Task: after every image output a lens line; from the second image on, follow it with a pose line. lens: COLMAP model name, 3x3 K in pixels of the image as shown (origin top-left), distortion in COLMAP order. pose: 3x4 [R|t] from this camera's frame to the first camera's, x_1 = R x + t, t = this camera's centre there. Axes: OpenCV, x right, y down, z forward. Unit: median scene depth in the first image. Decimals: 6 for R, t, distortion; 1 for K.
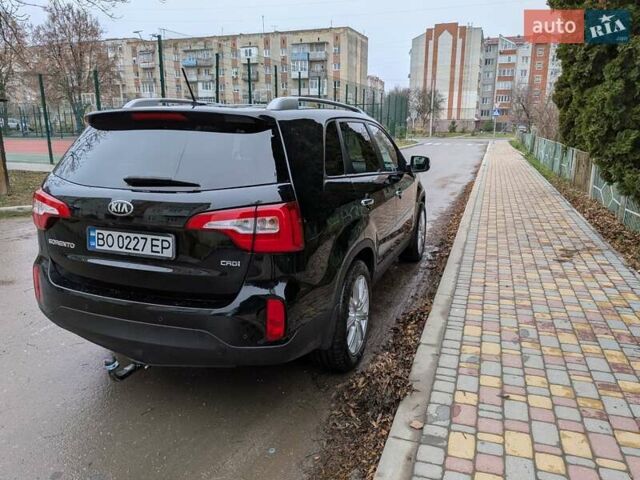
lens RADIAL K [[463.2, 0, 320.0], [0, 463.2, 240.0], [0, 0, 1]] dist [0.035402, -0.000969]
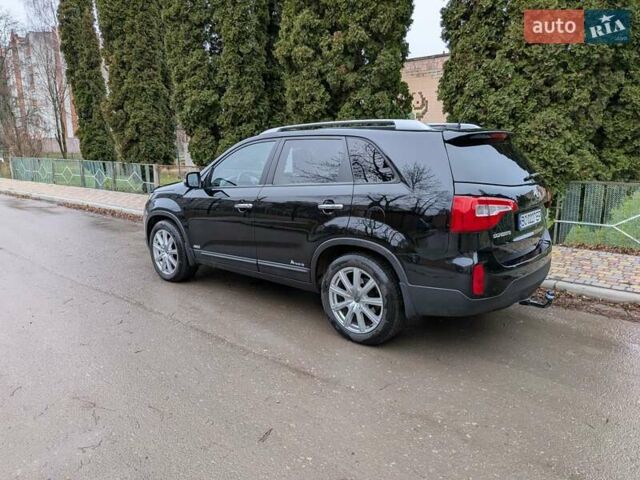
lens RADIAL K [[464.9, 0, 319.9], [0, 464.9, 253.1], [0, 0, 1]] dist [0.001645, -0.000716]
pose [[0.383946, -0.221256, 0.896455, -2.092402], [0.230519, 0.963093, 0.138973, -0.259693], [-0.894118, 0.153292, 0.420780, 0.999209]]
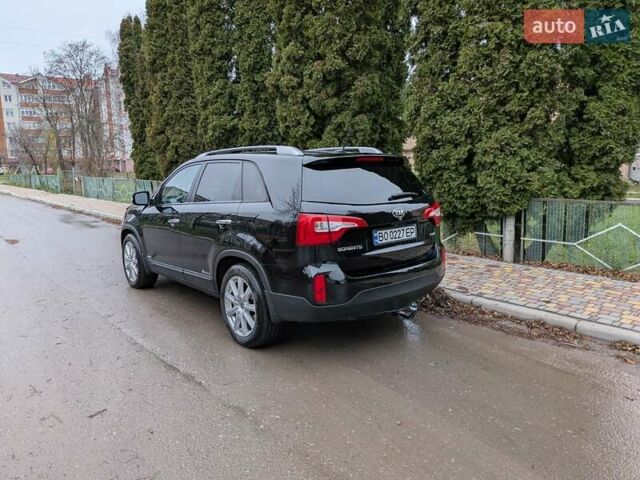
lens RADIAL K [[463.2, 0, 320.0], [0, 463.2, 240.0], [0, 0, 1]] dist [0.035402, -0.000969]
pose [[0.518914, -0.159146, 0.839881, -1.944405], [0.227647, 0.972764, 0.043676, -0.108793], [-0.823957, 0.168532, 0.541010, 0.337694]]
